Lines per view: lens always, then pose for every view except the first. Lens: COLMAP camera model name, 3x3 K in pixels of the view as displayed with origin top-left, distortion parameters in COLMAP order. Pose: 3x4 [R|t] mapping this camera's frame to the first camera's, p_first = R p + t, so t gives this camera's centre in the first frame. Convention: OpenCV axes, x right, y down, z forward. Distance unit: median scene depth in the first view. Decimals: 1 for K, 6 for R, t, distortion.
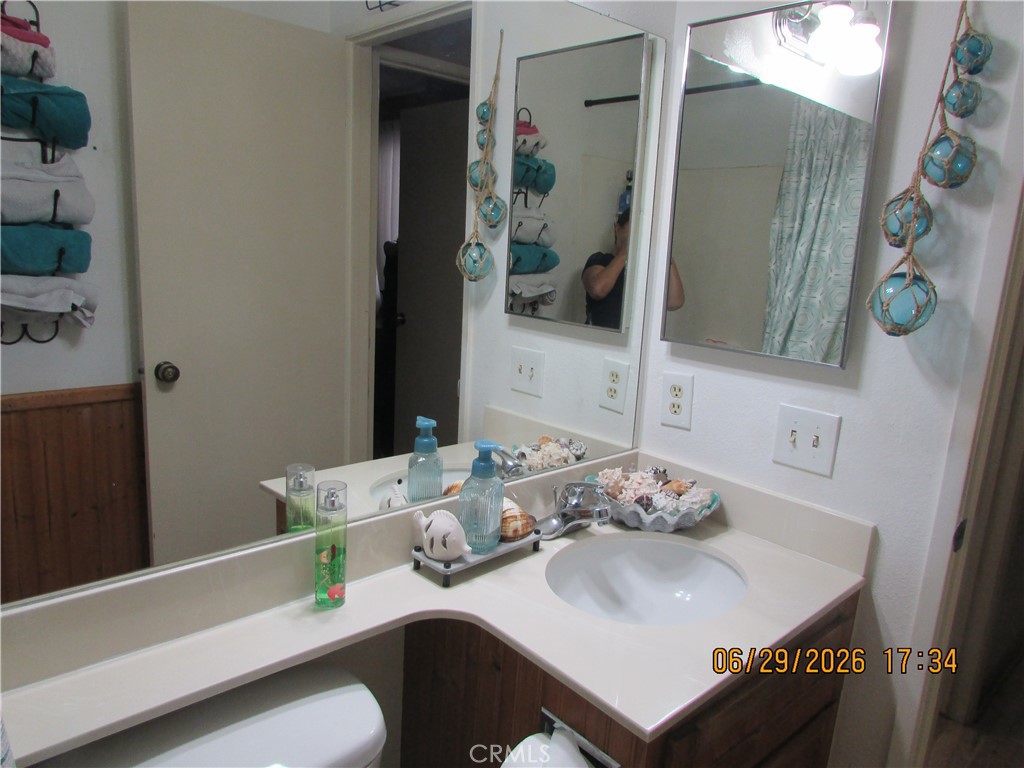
lens RADIAL K [[725.9, 0, 511.6], [0, 725.9, 383.9], [0, 0, 1]] dist [-0.006011, 0.001202]
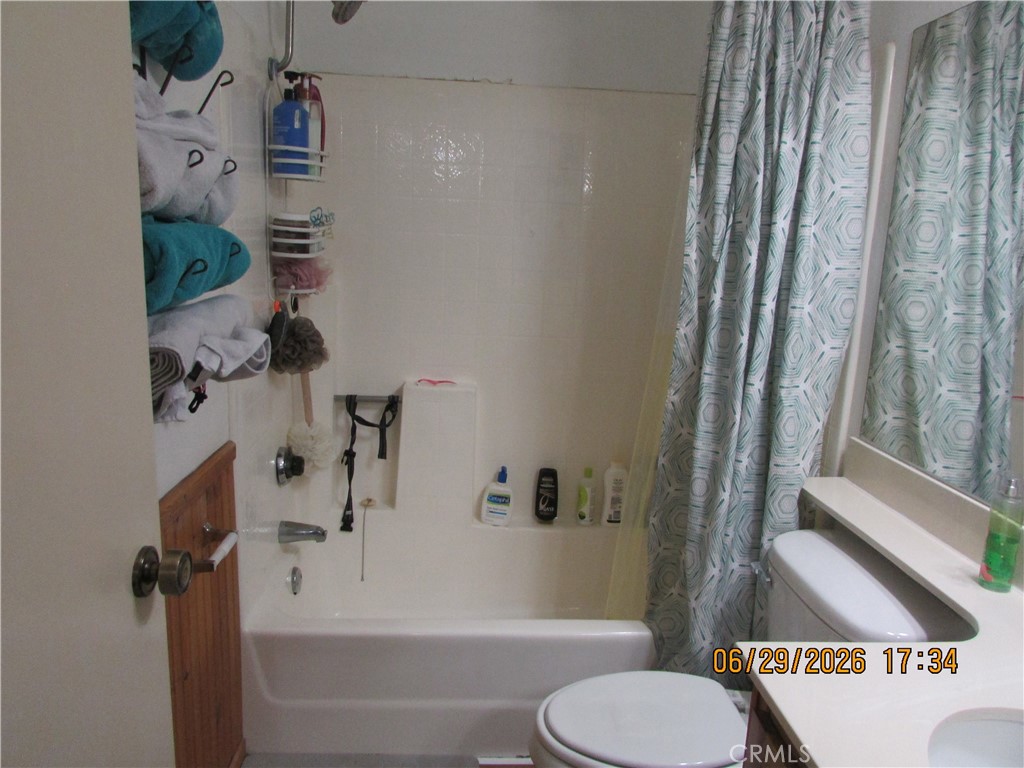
lens RADIAL K [[725.9, 0, 511.3], [0, 725.9, 384.9], [0, 0, 1]] dist [-0.006011, 0.001202]
pose [[0.635803, -0.184809, 0.749400, -0.182557], [0.144738, 0.982236, 0.119430, -0.165291], [-0.758159, 0.032532, 0.651258, 0.813703]]
